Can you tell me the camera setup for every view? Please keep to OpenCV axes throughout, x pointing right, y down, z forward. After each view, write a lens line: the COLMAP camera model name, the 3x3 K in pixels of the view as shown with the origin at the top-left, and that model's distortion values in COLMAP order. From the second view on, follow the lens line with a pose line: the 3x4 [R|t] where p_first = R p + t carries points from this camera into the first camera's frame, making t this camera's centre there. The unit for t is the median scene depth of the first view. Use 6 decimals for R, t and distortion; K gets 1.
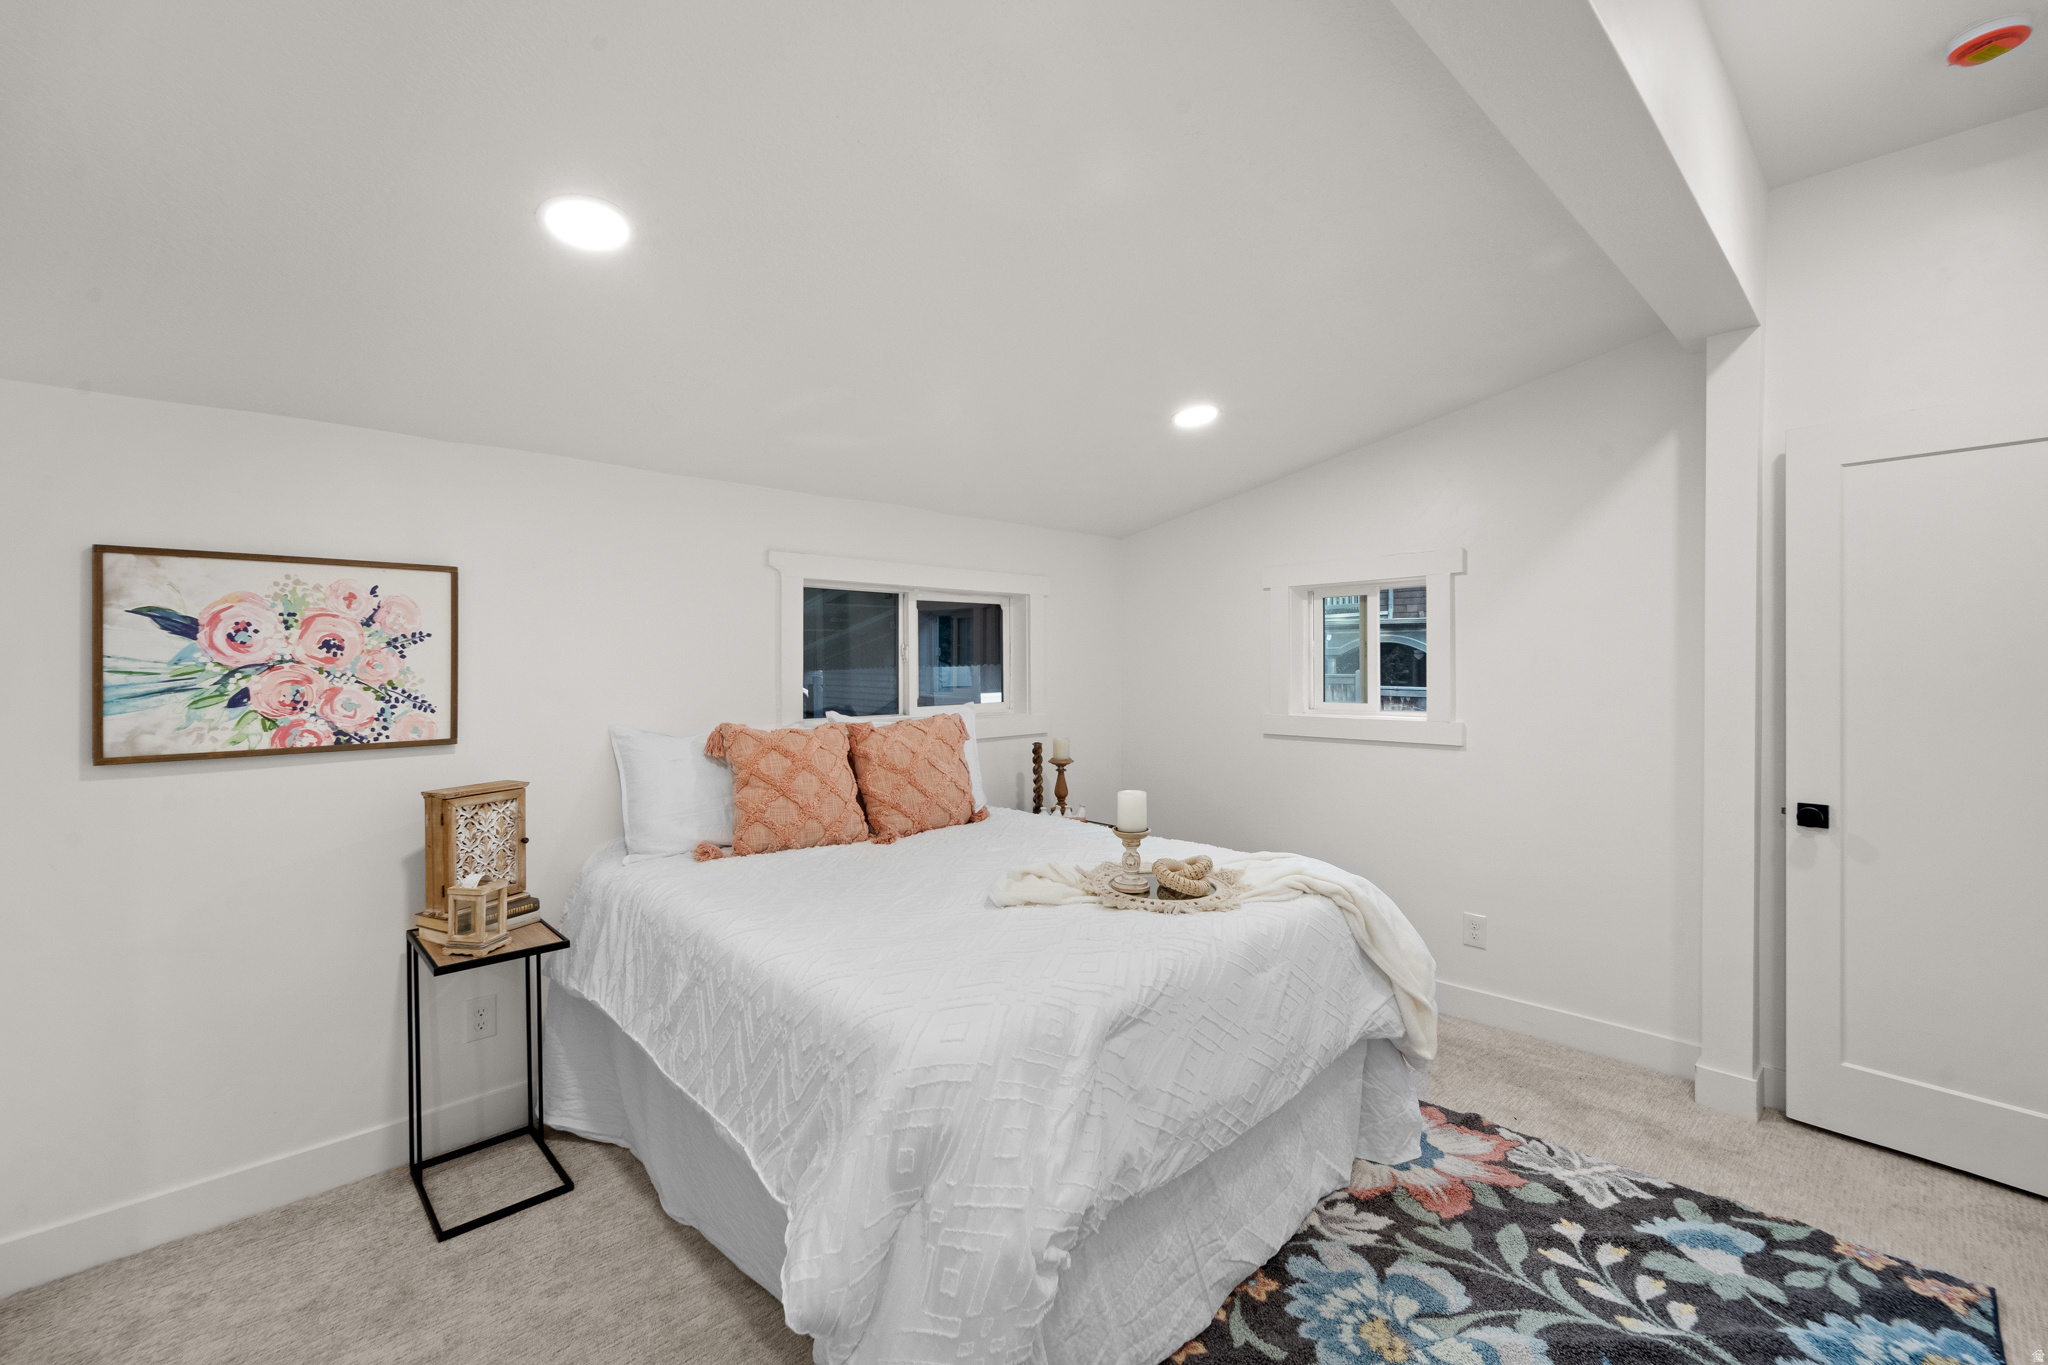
lens RADIAL K [[840.5, 0, 1021.7], [0, 840.5, 651.0], [0, 0, 1]] dist [0.000605, -0.000316]
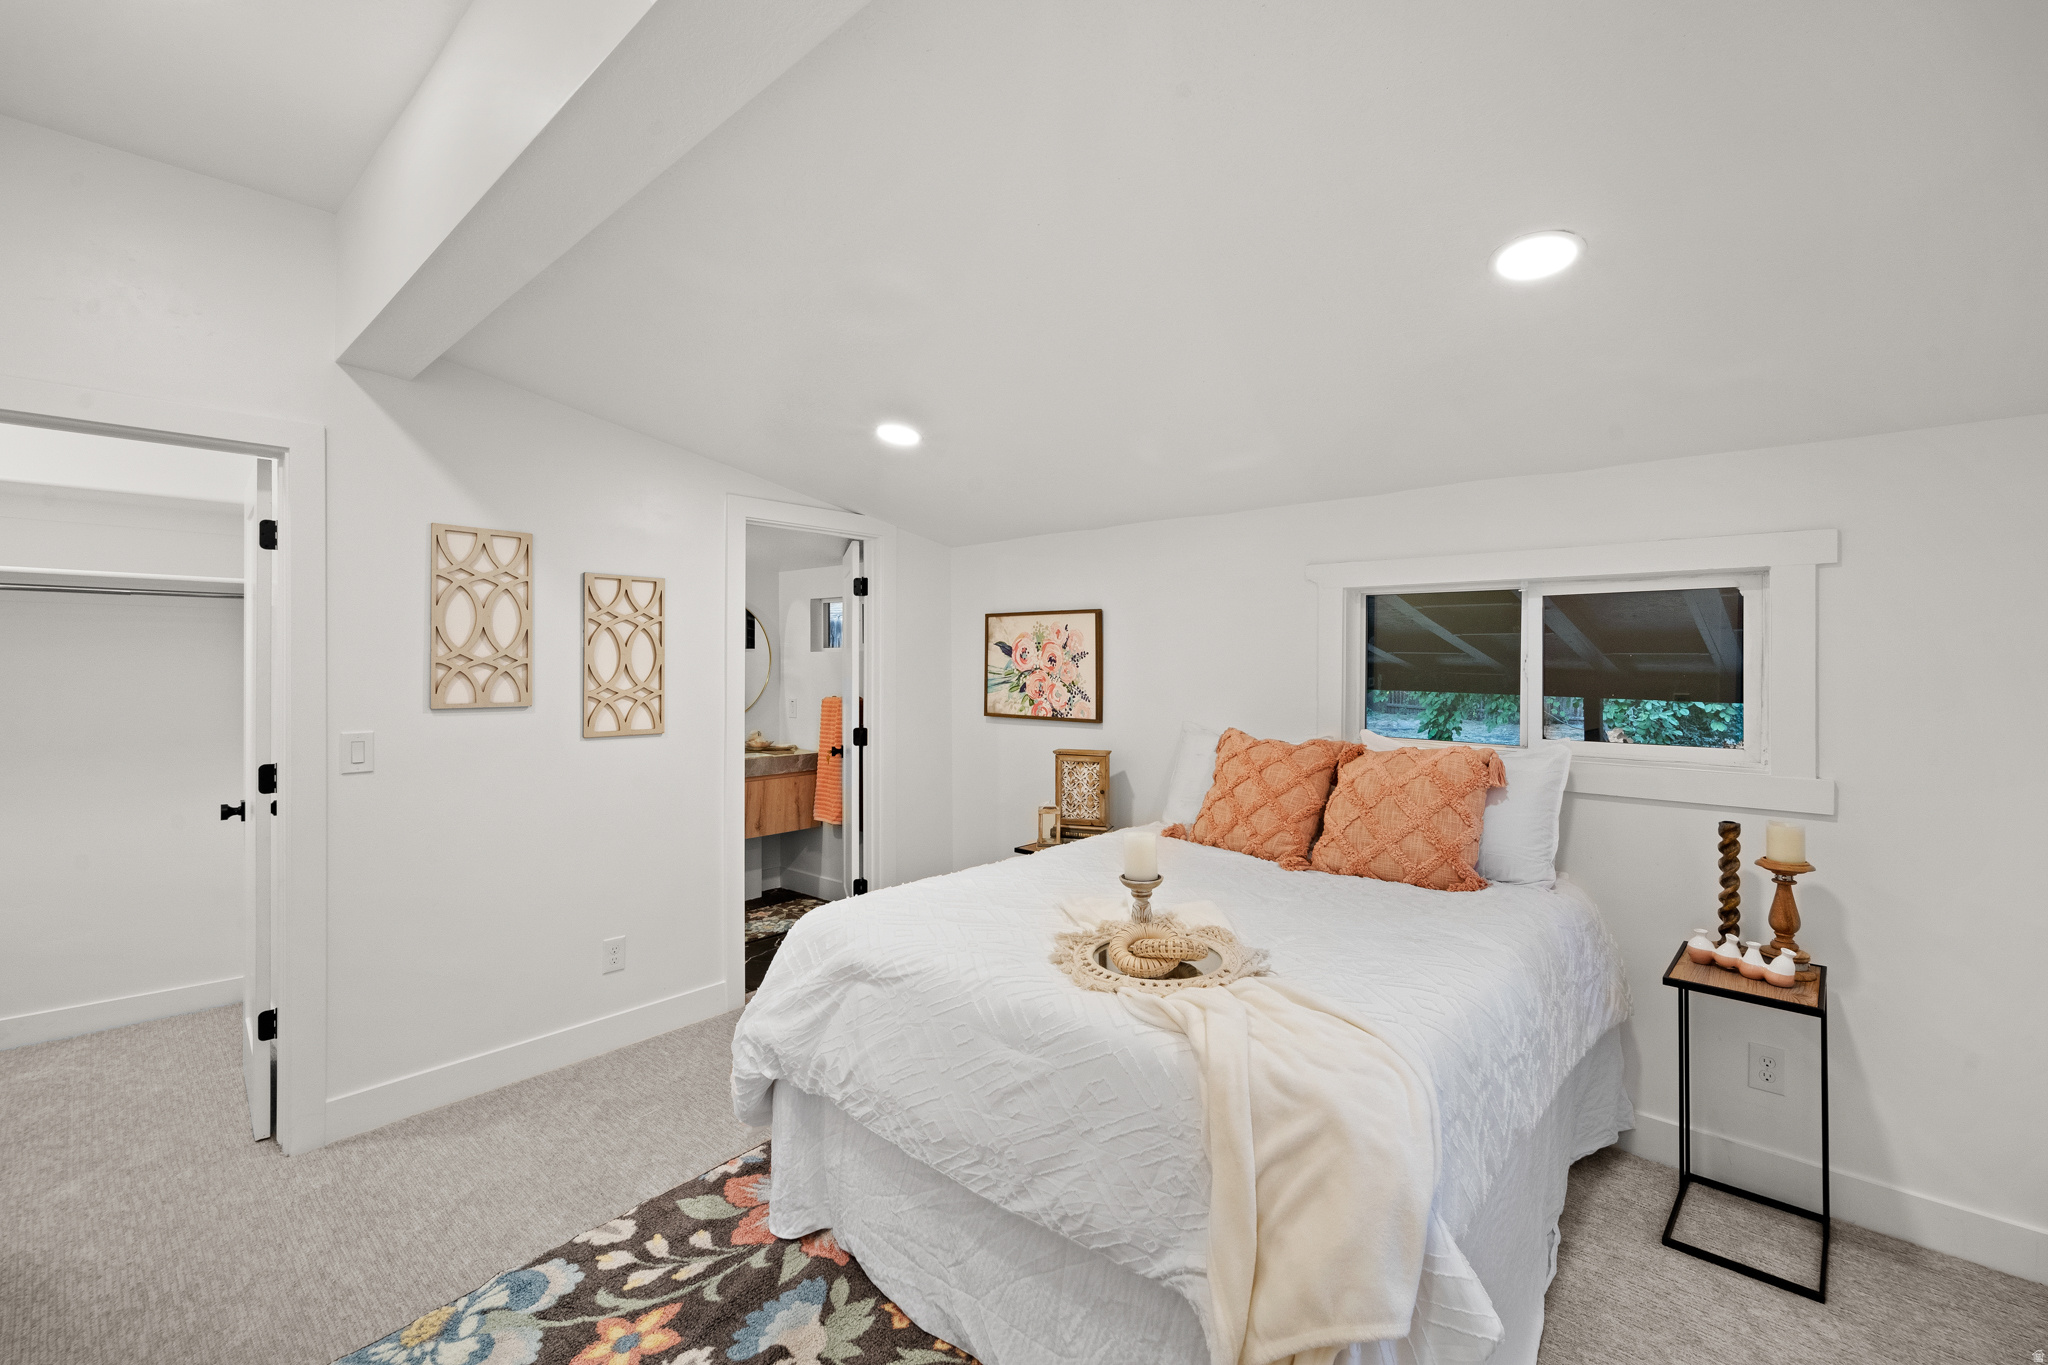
lens RADIAL K [[861.0, 0, 1023.8], [0, 861.0, 646.3], [0, 0, 1]] dist [0.002044, -0.000795]
pose [[0.093808, -0.012149, -0.995516, 0.982846], [0.004406, 0.999921, -0.011788, -0.014507], [0.995581, -0.003280, 0.093854, 0.782536]]
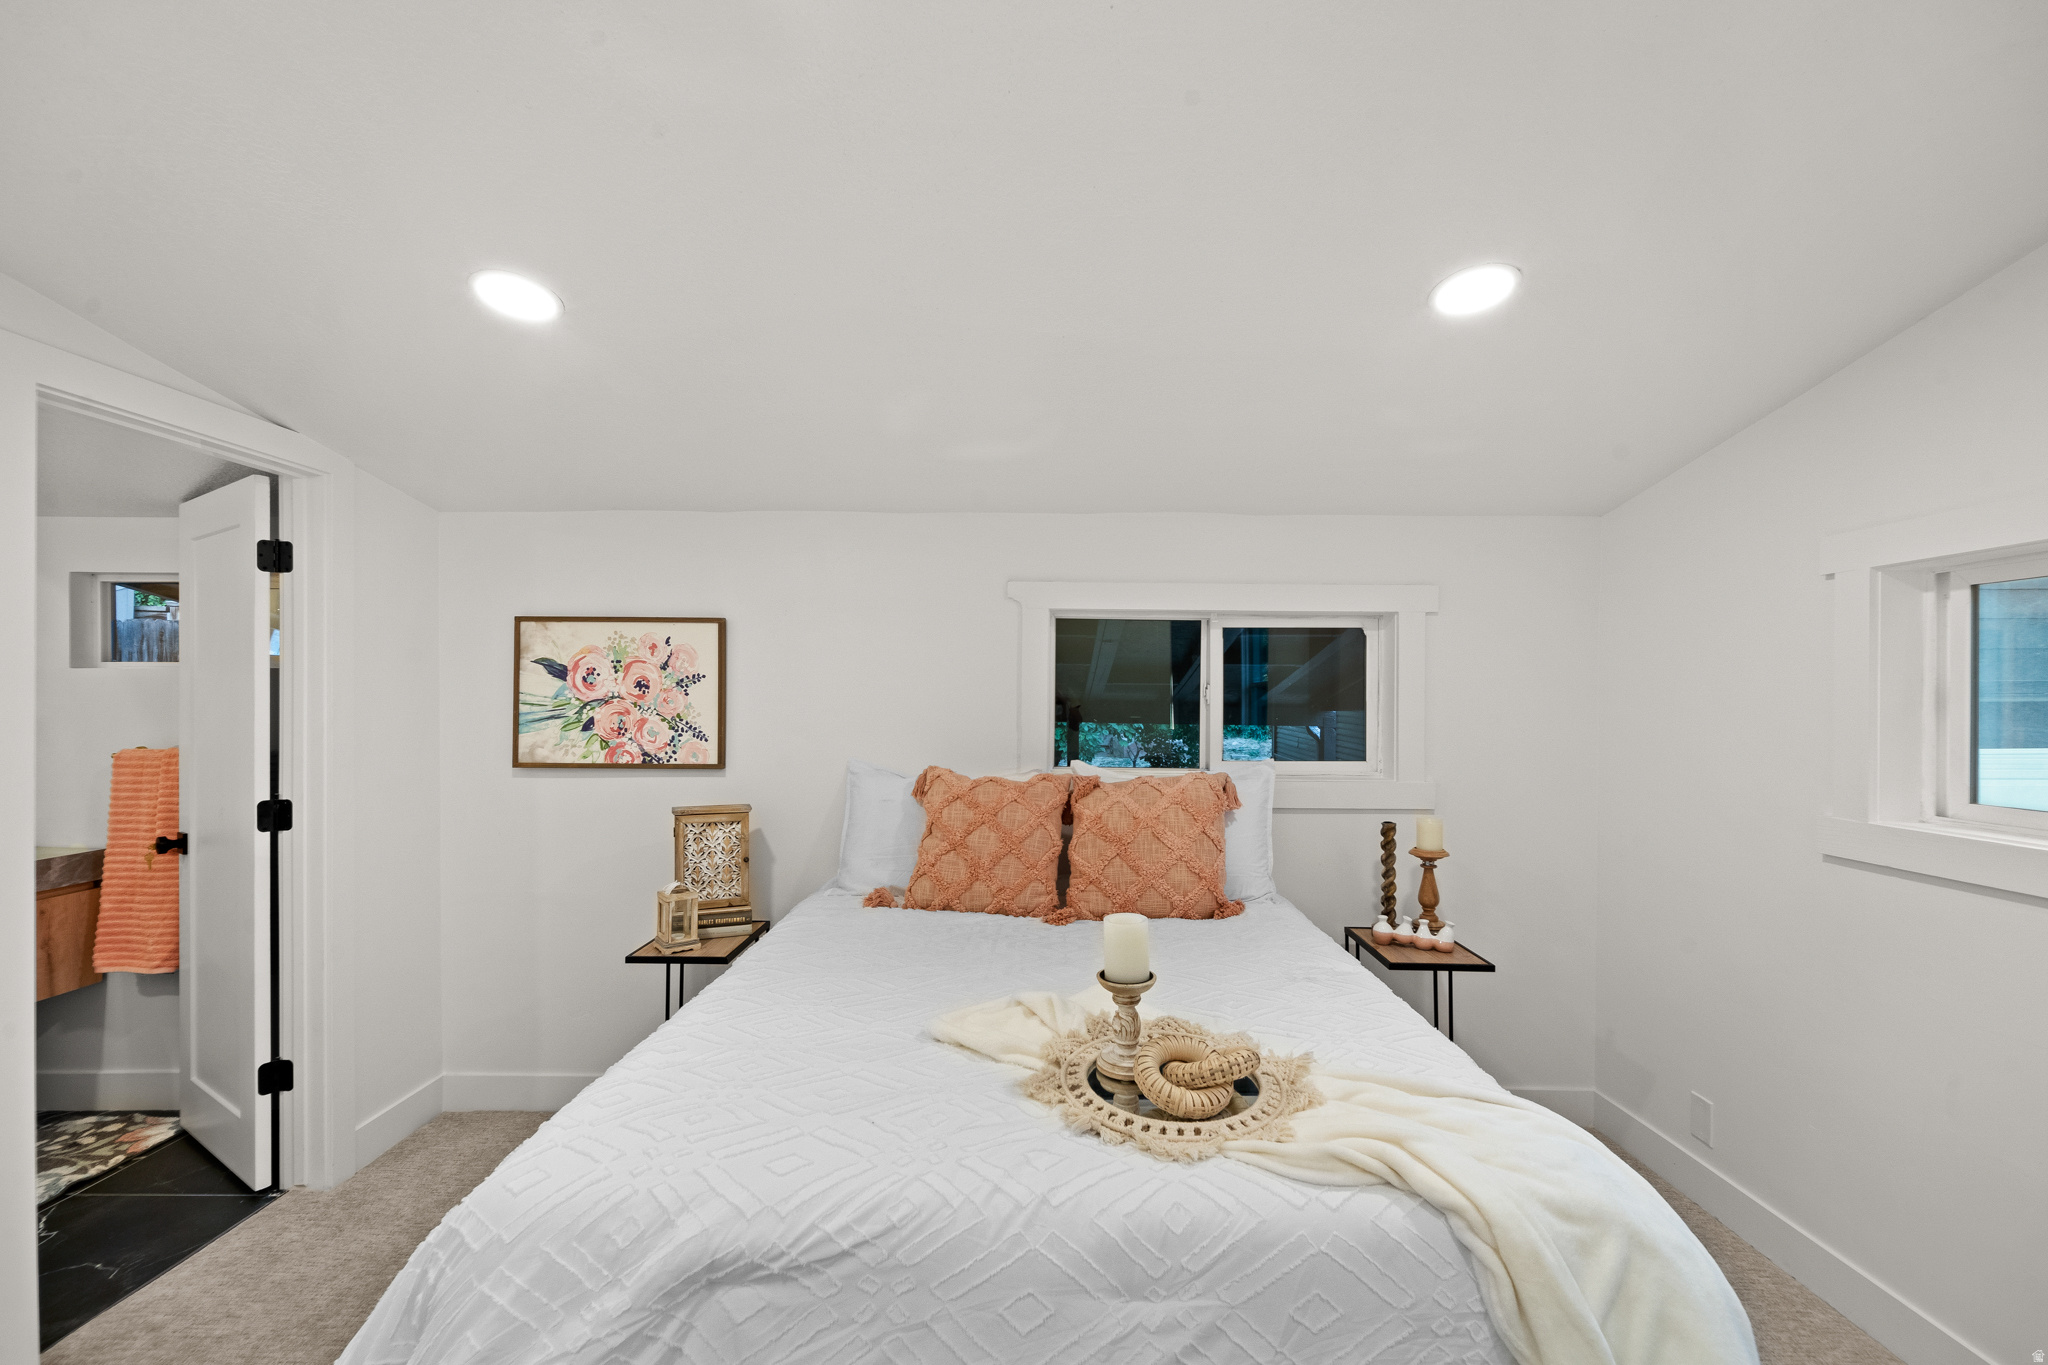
lens RADIAL K [[864.6, 0, 1034.5], [0, 864.6, 687.8], [0, 0, 1]] dist [0.001874, -0.000009]
pose [[0.726080, 0.004411, -0.687596, 0.517648], [-0.003283, 0.999990, 0.002948, -0.008443], [0.687602, 0.000117, 0.726088, 0.464462]]
